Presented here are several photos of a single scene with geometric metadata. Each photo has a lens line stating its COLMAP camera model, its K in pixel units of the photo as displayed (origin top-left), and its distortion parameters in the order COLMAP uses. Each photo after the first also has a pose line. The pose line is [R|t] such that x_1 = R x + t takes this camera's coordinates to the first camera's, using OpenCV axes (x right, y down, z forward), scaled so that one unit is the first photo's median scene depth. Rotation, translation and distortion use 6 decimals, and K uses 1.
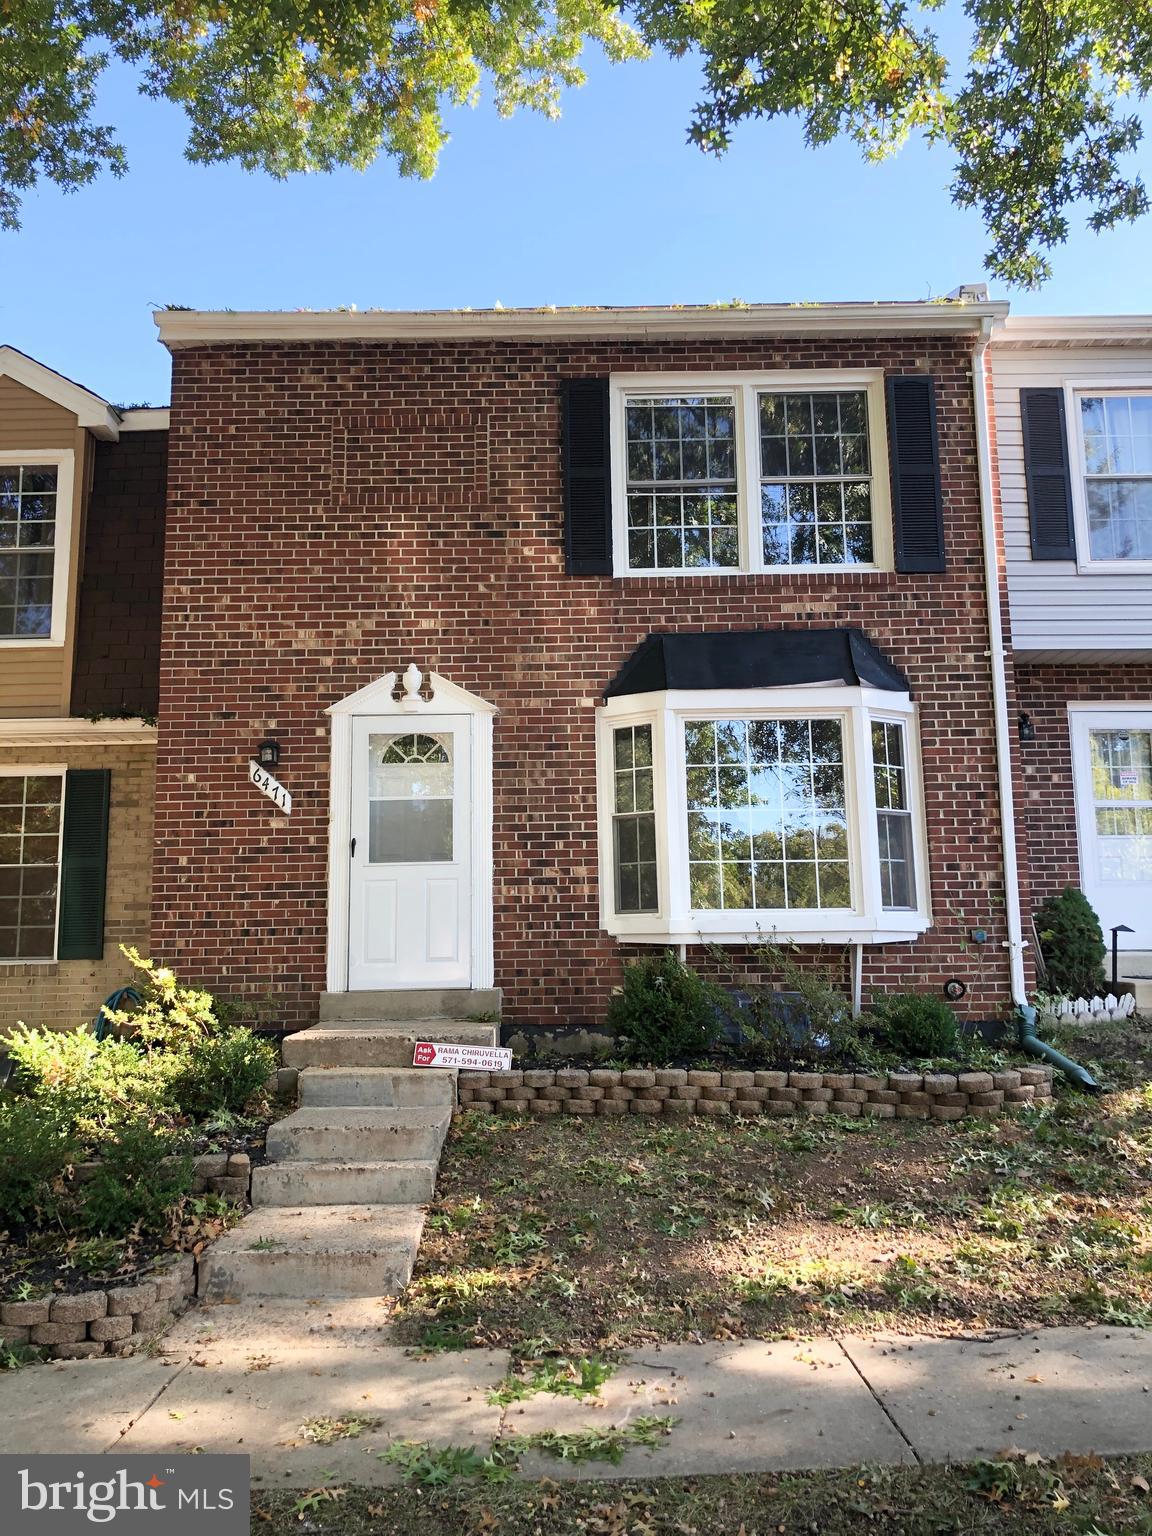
lens RADIAL K [[1248.4, 0, 573.8], [0, 1248.4, 654.0], [0, 0, 1]] dist [0.018327, 0.000226]
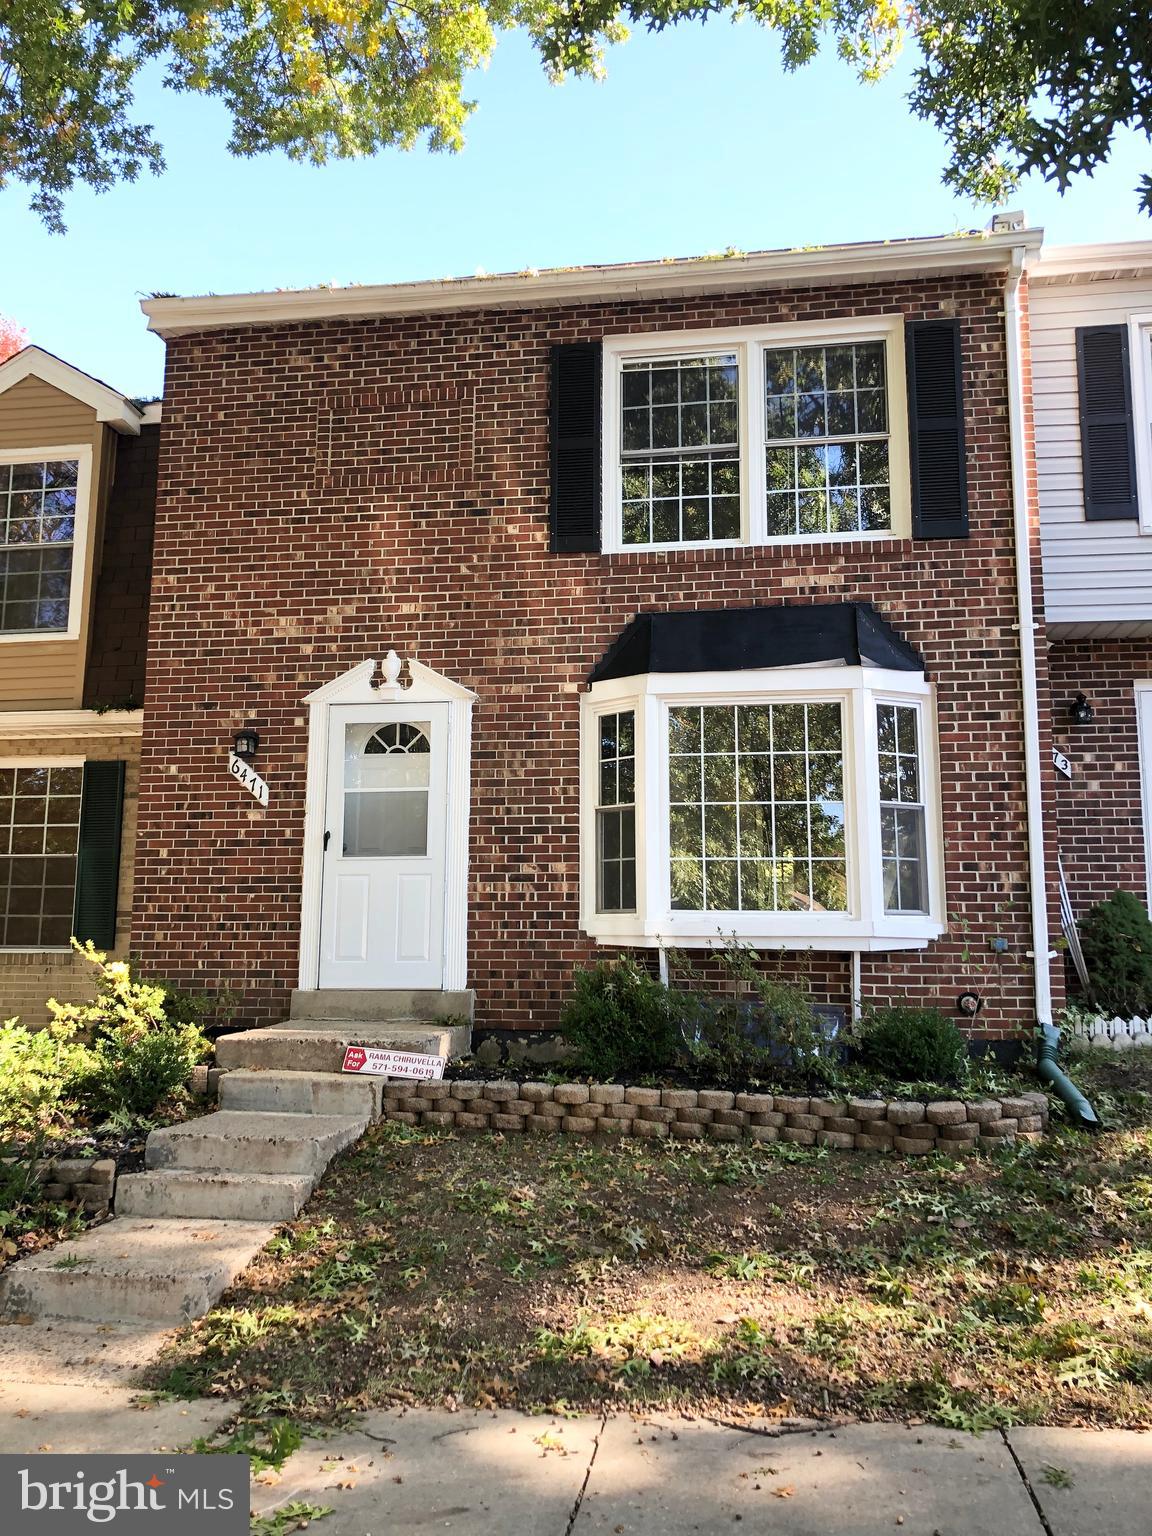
lens RADIAL K [[1248.4, 0, 573.8], [0, 1248.4, 654.0], [0, 0, 1]] dist [0.018327, 0.000226]
pose [[0.987249, -0.017407, -0.158228, 0.161424], [0.018522, 0.999813, 0.005574, 0.008073], [0.158102, -0.008434, 0.987387, 0.072837]]
